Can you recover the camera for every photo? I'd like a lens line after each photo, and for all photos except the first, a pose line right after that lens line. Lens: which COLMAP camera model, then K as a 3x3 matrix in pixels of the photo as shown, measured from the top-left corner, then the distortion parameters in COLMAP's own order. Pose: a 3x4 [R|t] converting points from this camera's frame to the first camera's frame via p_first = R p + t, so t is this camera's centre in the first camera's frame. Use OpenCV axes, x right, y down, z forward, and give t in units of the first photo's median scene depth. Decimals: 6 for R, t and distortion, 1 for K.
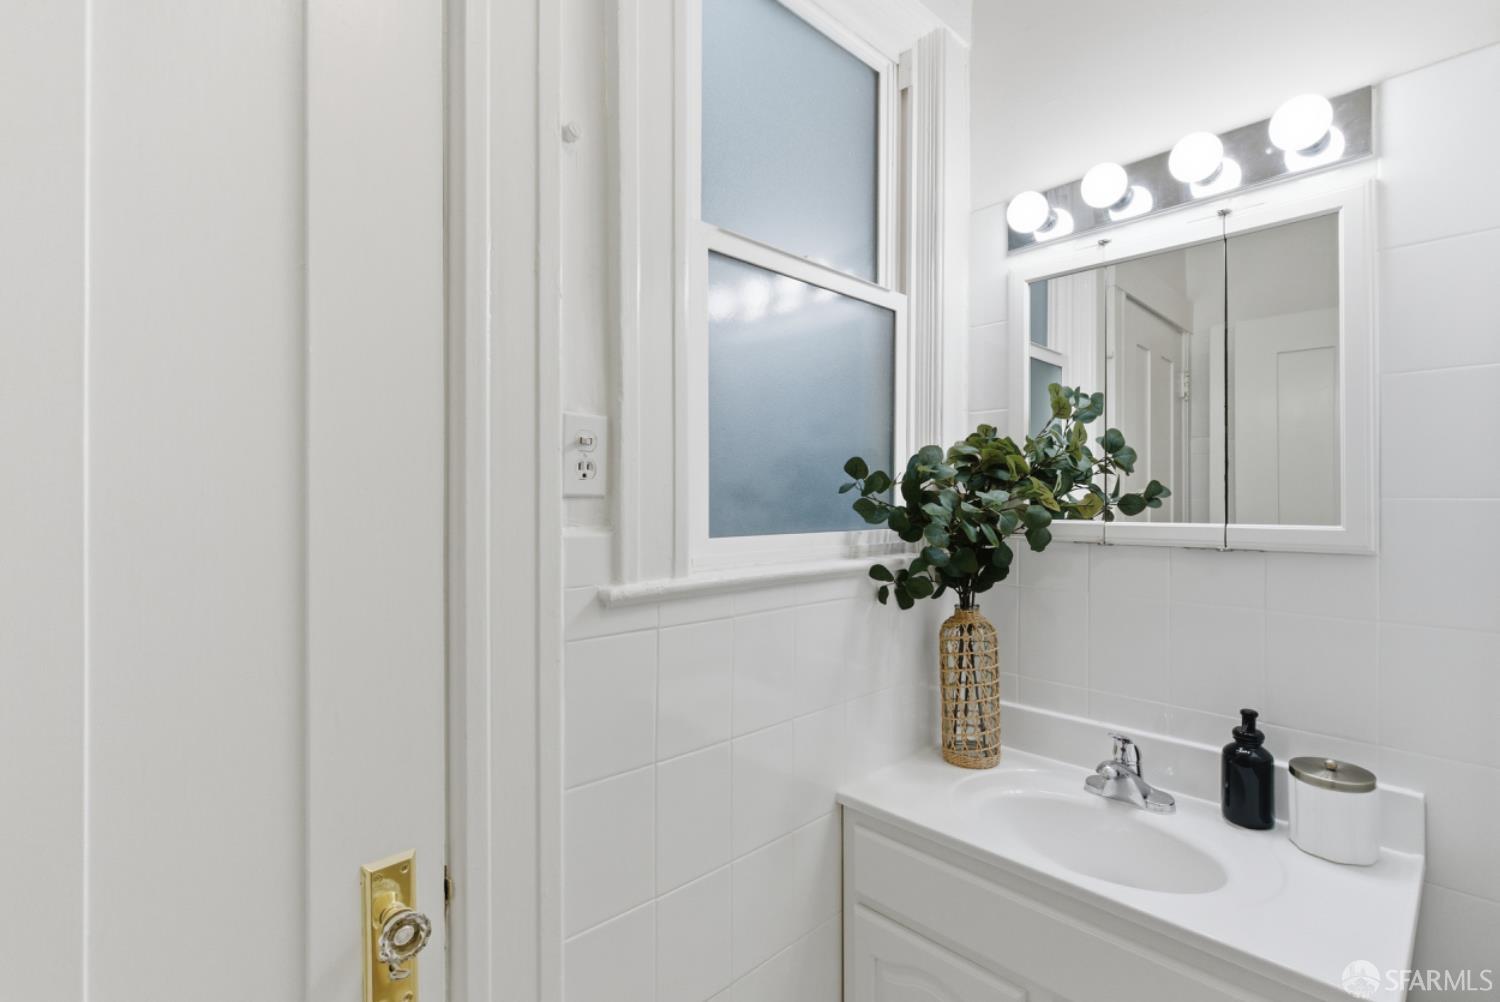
lens RADIAL K [[690.1, 0, 748.8], [0, 690.1, 498.2], [0, 0, 1]] dist [0.003703, -0.002660]
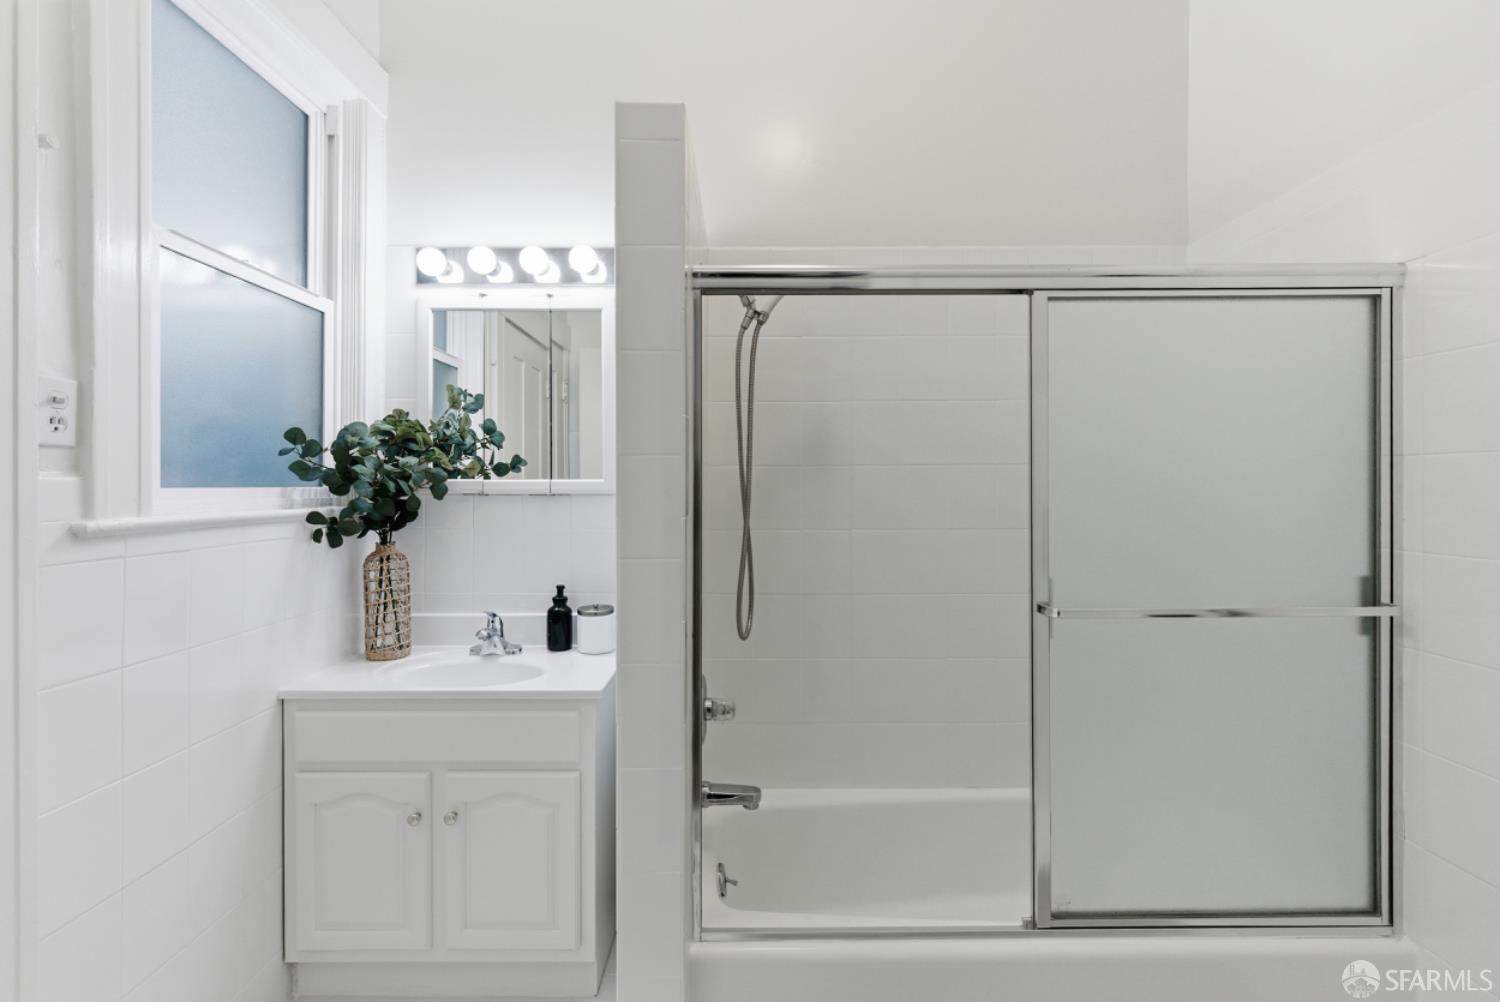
lens RADIAL K [[690.1, 0, 739.8], [0, 690.1, 479.6], [0, 0, 1]] dist [0.003703, -0.002660]
pose [[0.692218, 0.002828, 0.721683, -0.188095], [0.000225, 0.999991, -0.004135, 0.040369], [-0.721689, 0.003025, 0.692211, -0.455107]]
